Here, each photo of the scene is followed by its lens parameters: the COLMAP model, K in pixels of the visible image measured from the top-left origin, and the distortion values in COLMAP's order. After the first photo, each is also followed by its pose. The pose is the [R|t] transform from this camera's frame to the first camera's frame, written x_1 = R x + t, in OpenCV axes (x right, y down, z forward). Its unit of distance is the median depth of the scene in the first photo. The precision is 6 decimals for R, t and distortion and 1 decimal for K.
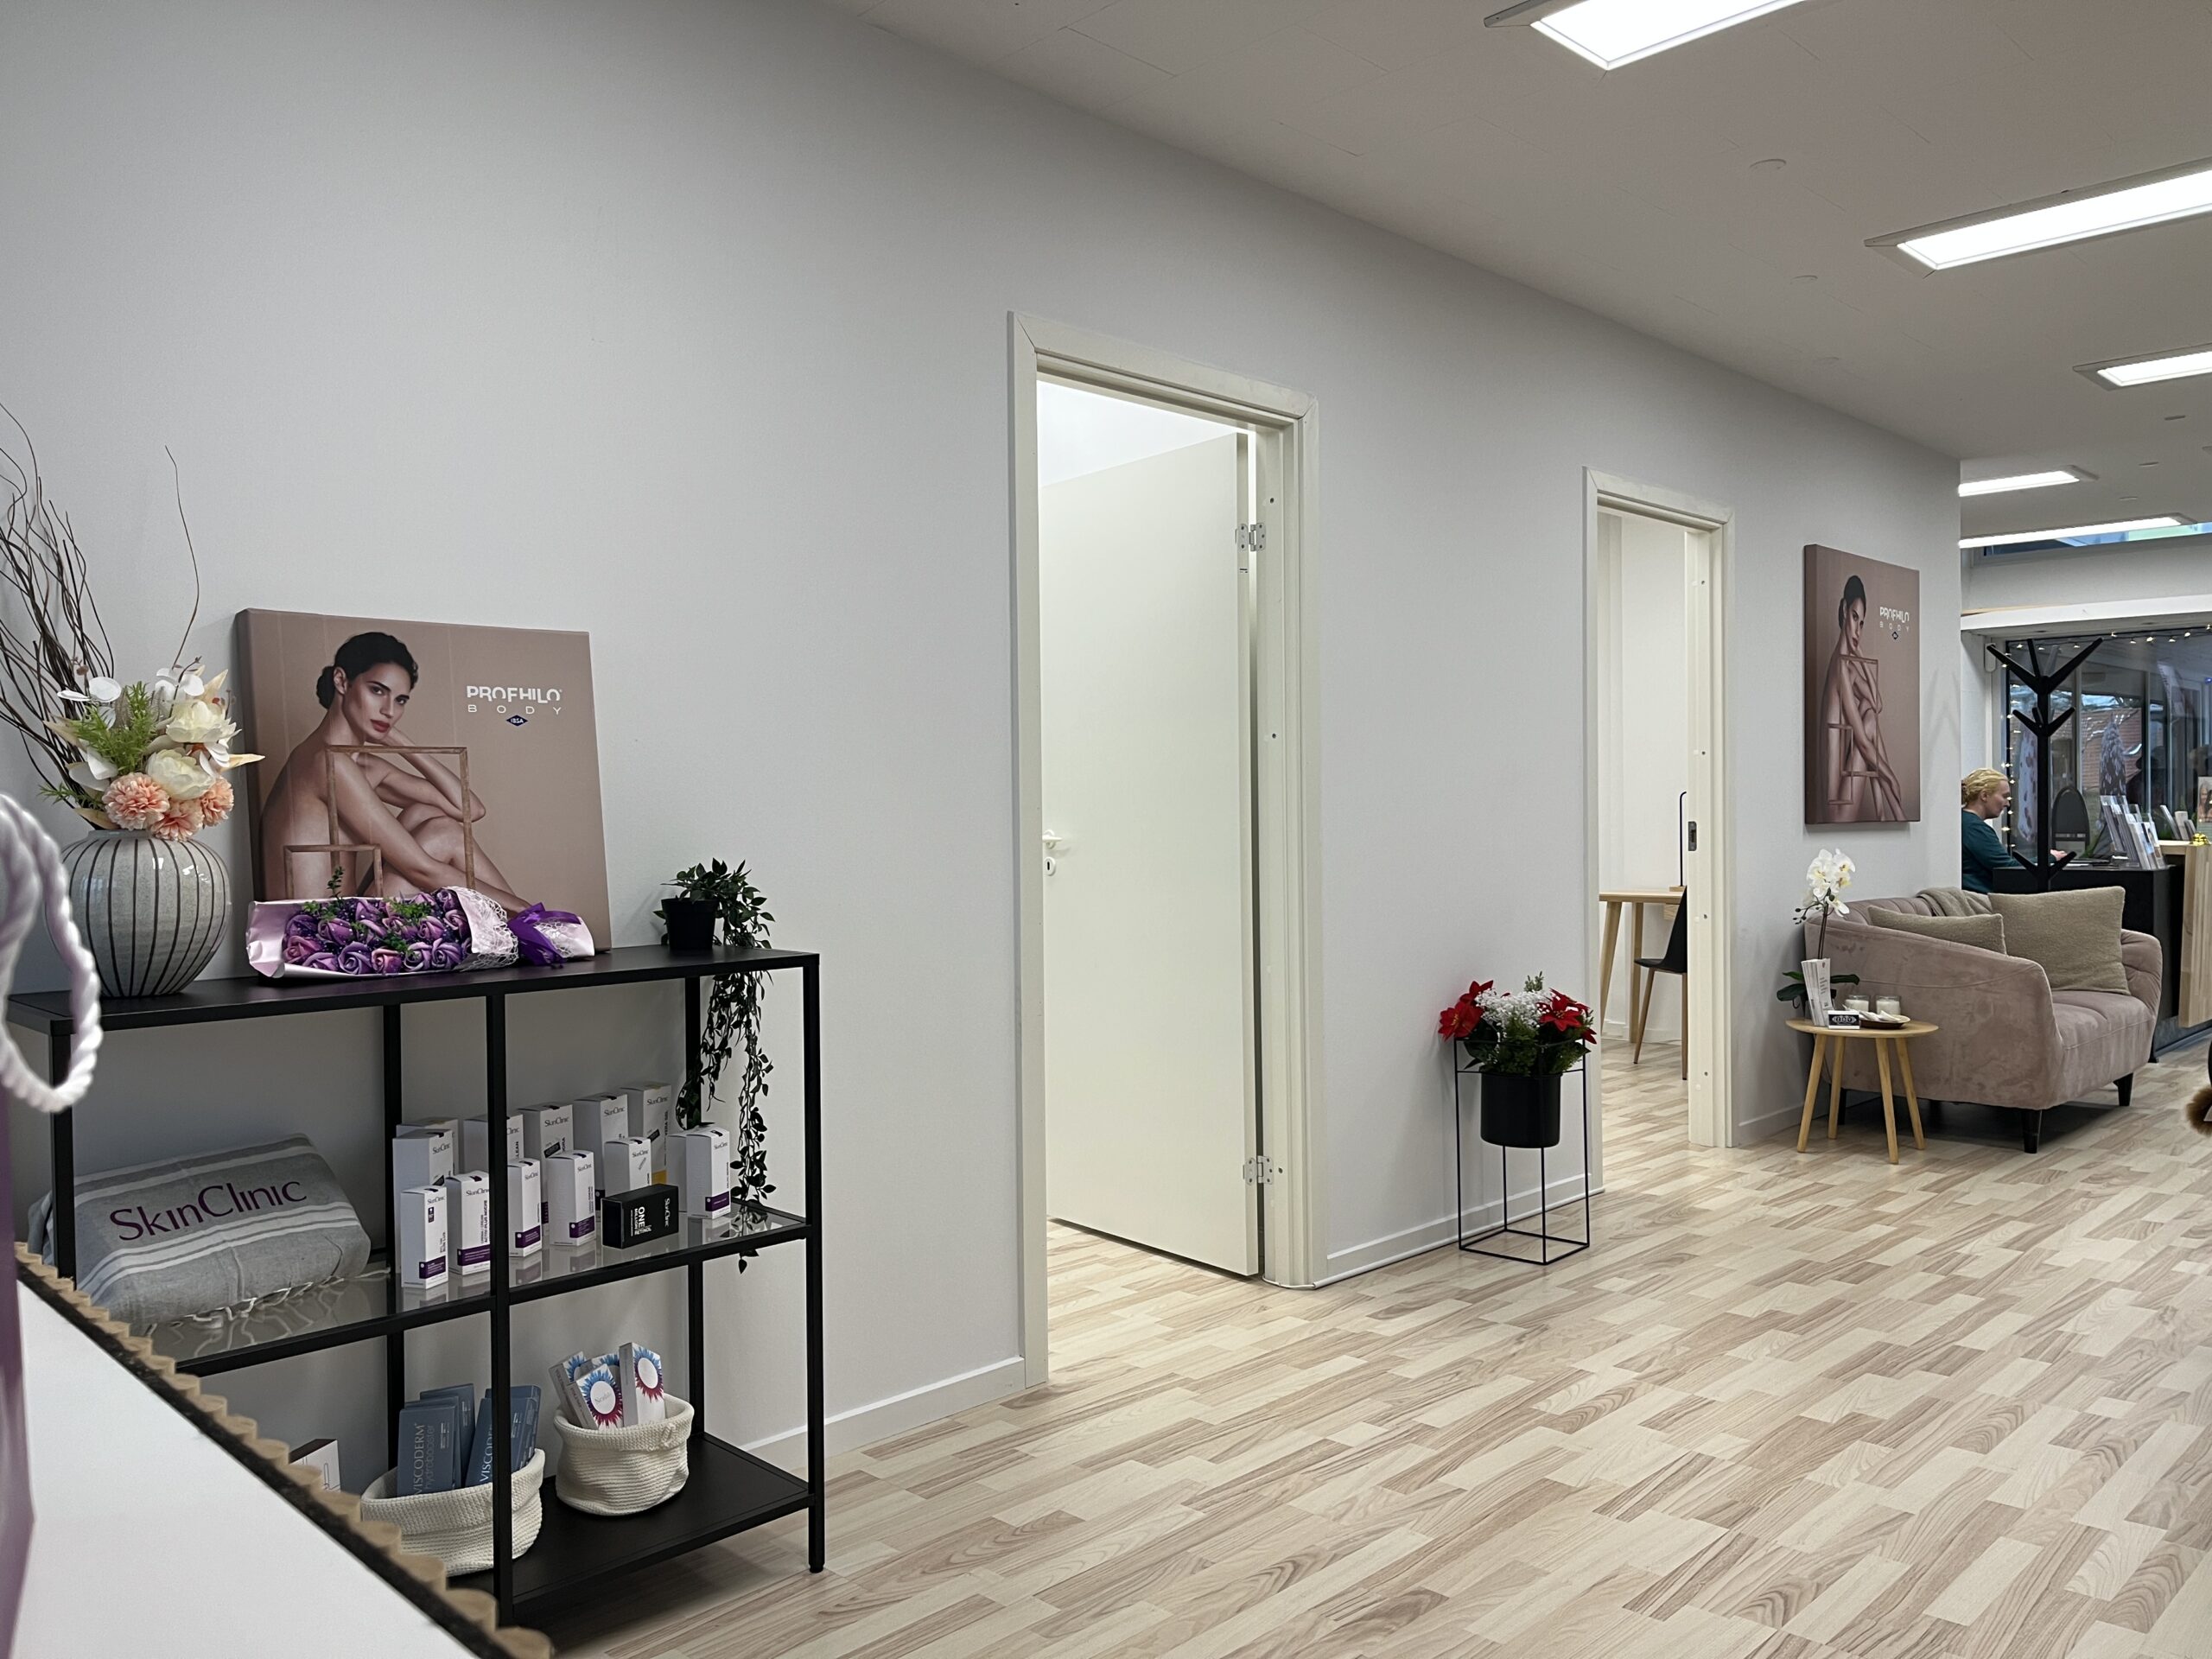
lens RADIAL K [[1683.2, 0, 1101.5], [0, 1683.2, 820.6], [0, 0, 1]] dist [0.063569, -0.084987]
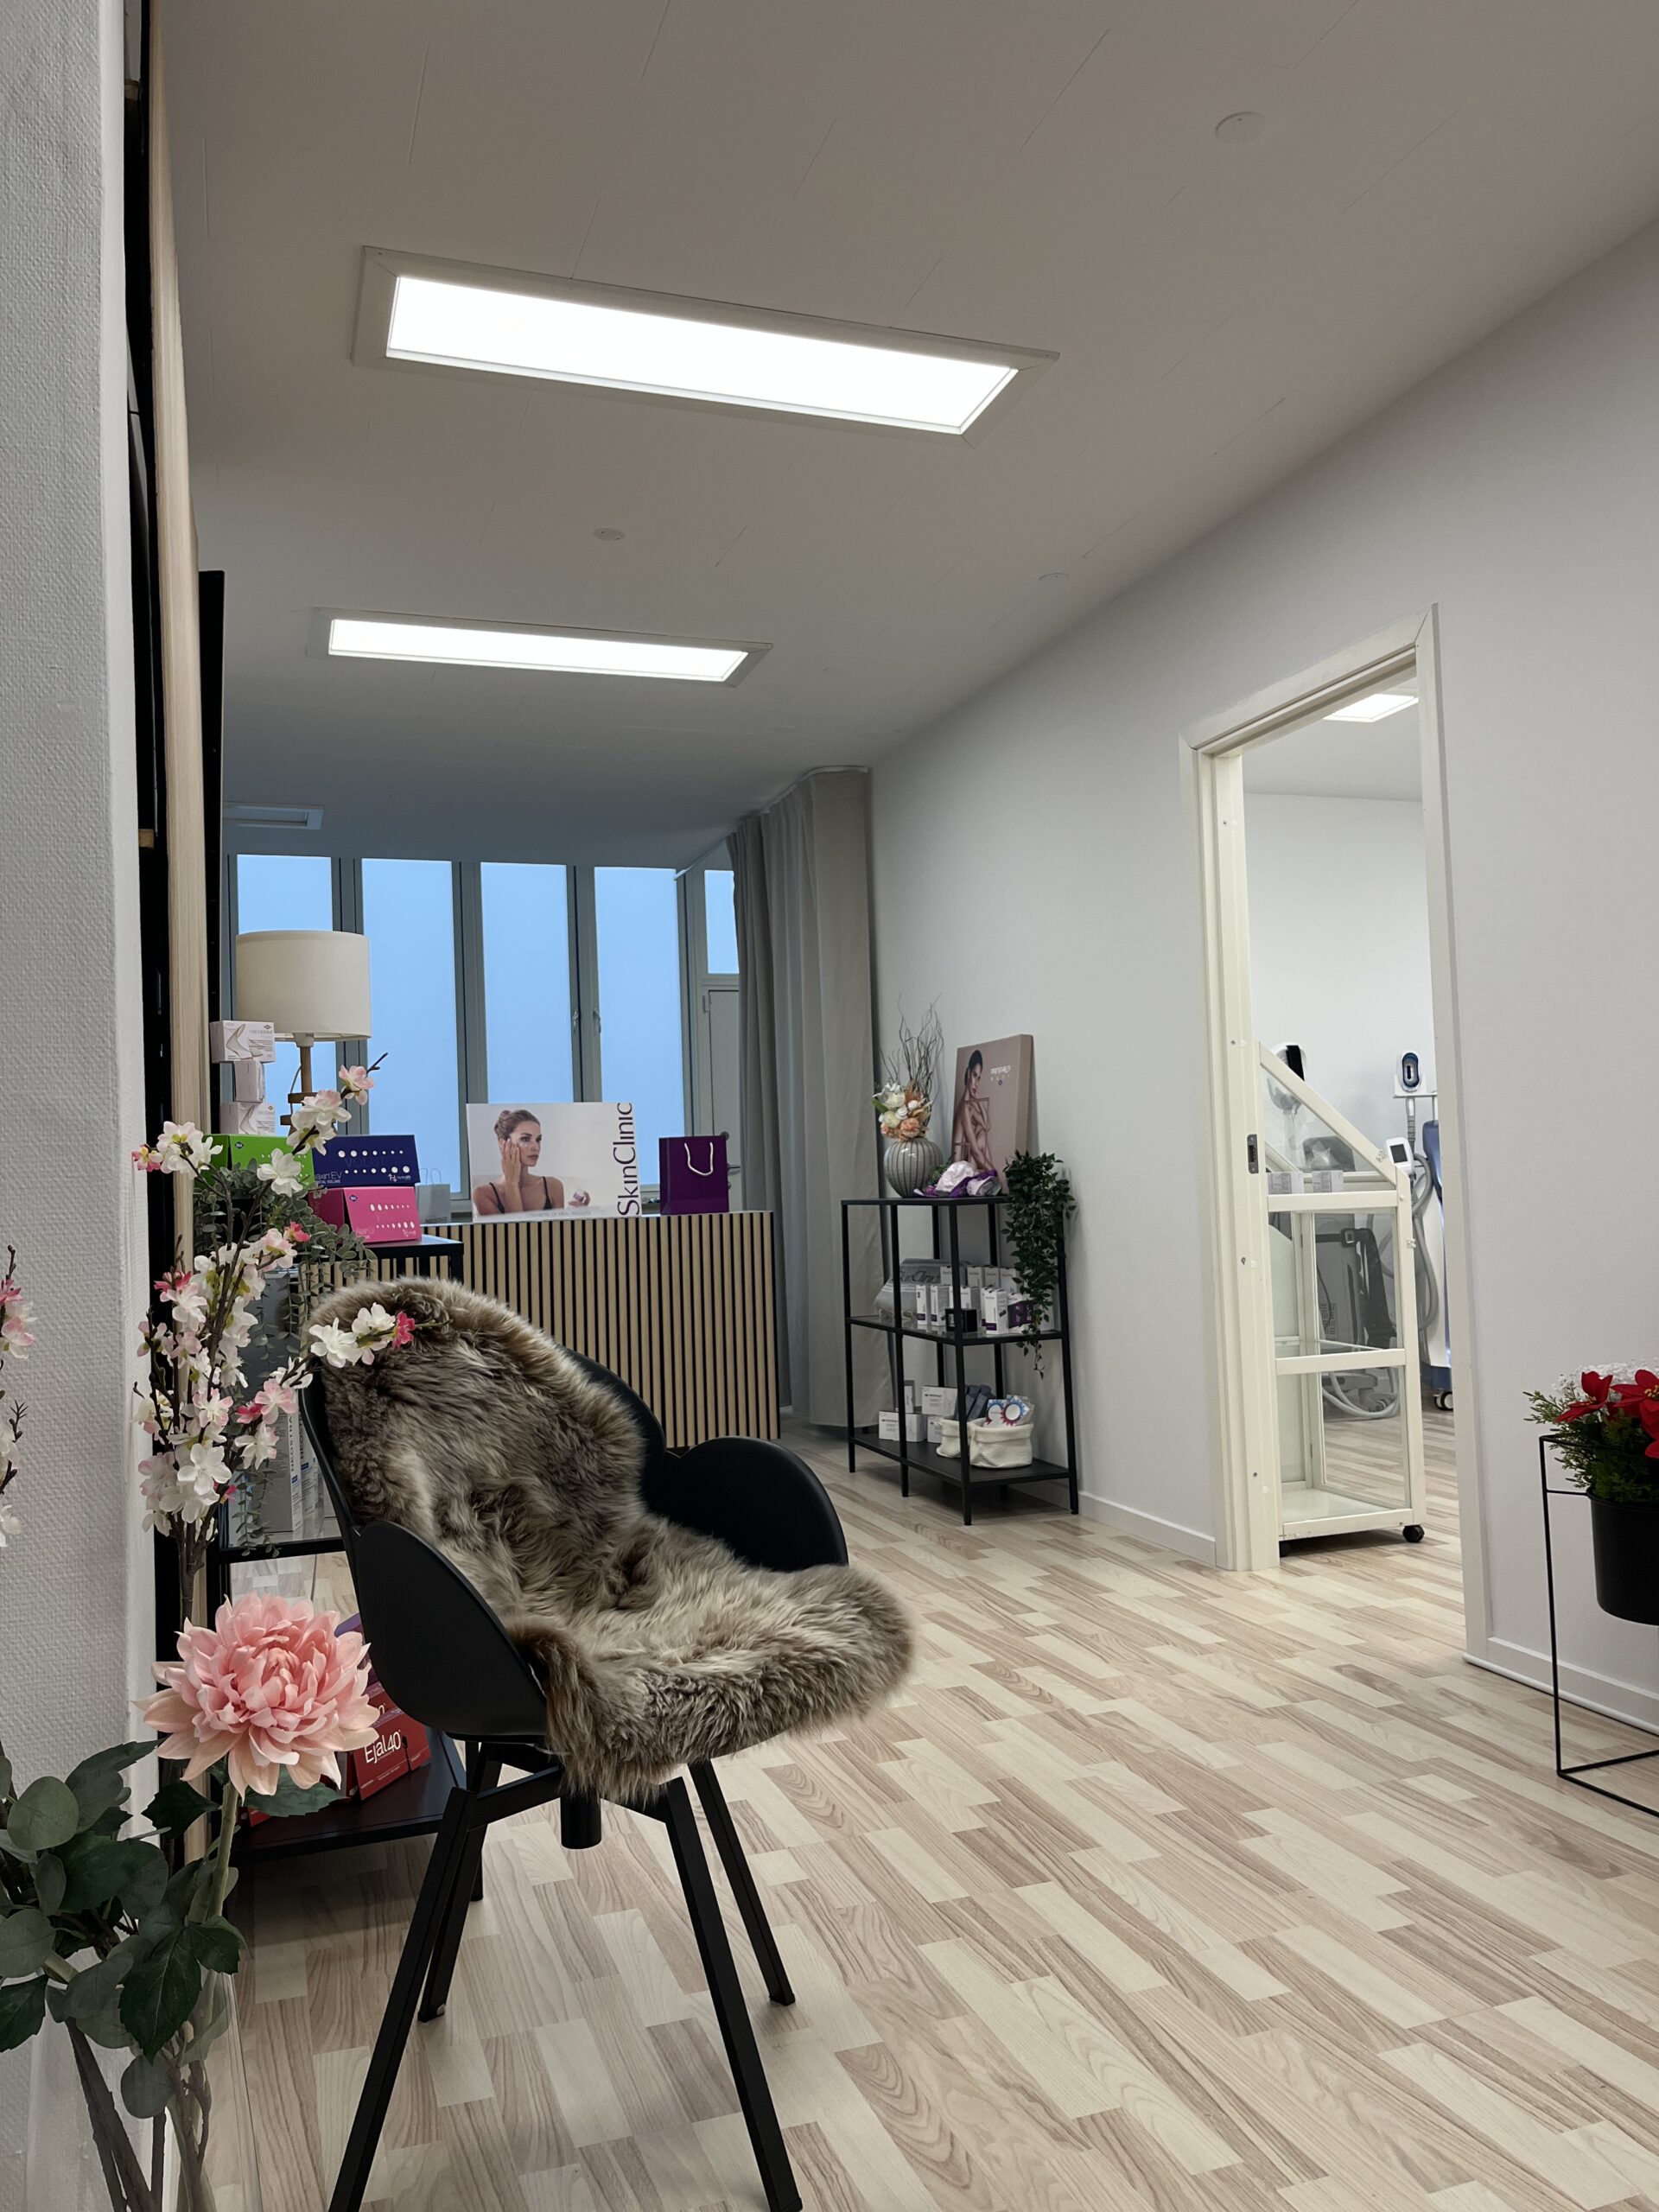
lens RADIAL K [[1683.2, 0, 823.2], [0, 1683.2, 1112.6], [0, 0, 1]] dist [0.063569, -0.084987]
pose [[-0.444813, -0.003945, -0.895615, 1.119996], [0.036570, 0.999076, -0.022563, 0.012261], [0.894876, -0.042789, -0.444258, 1.200405]]
